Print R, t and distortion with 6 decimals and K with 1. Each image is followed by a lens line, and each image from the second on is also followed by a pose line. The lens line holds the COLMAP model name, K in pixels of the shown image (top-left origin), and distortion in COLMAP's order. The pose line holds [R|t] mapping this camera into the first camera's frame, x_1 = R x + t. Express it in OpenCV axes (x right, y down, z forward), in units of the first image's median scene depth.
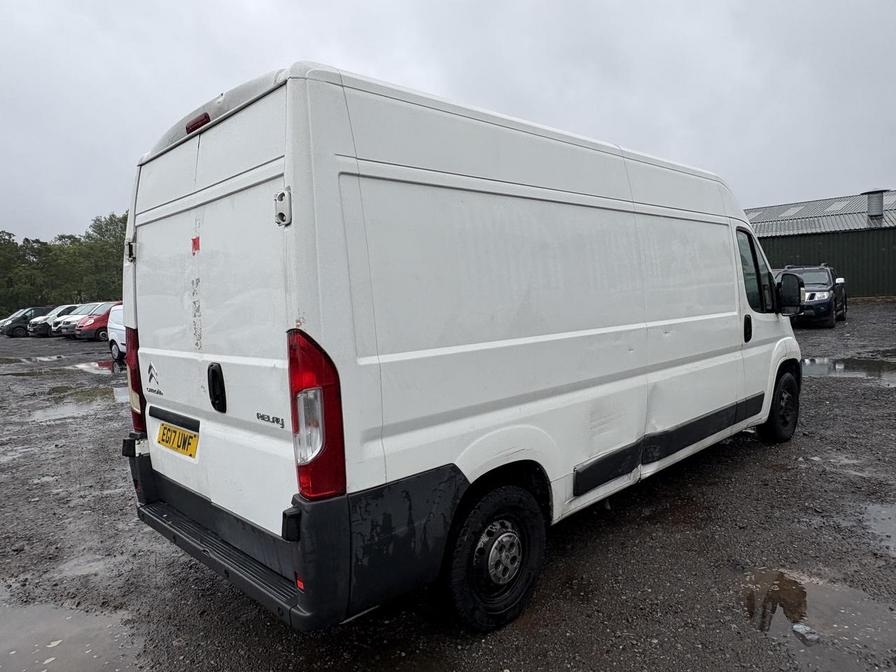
lens RADIAL K [[597.3, 0, 452.1], [0, 597.3, 340.4], [0, 0, 1]] dist [0.001001, 0.001354]
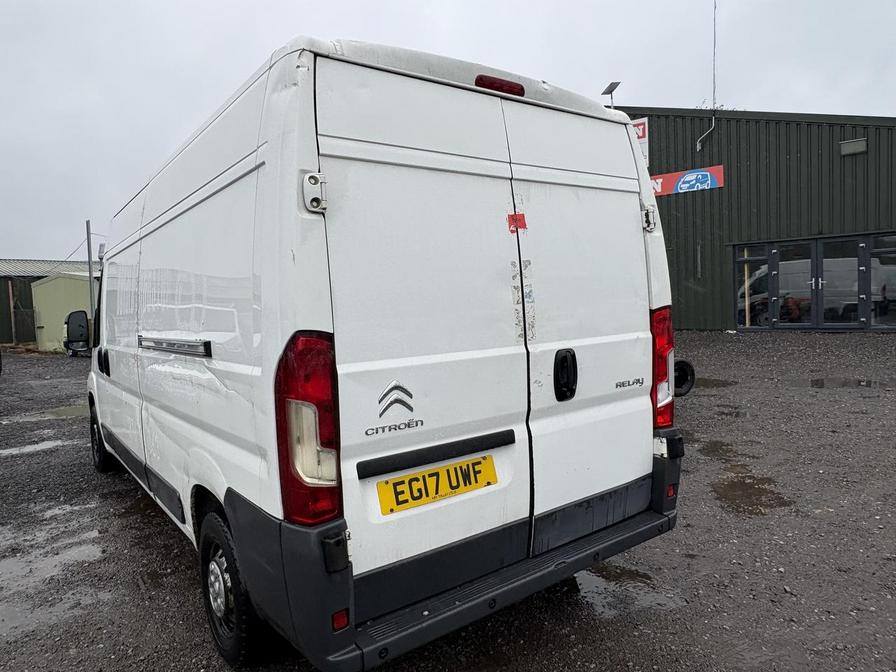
lens RADIAL K [[597.3, 0, 445.3], [0, 597.3, 334.3], [0, 0, 1]] dist [0.001001, 0.001354]
pose [[0.137937, -0.009585, 0.990395, -1.212309], [0.115925, 0.993237, -0.006532, -0.002172], [-0.983634, 0.115712, 0.138115, 0.924126]]
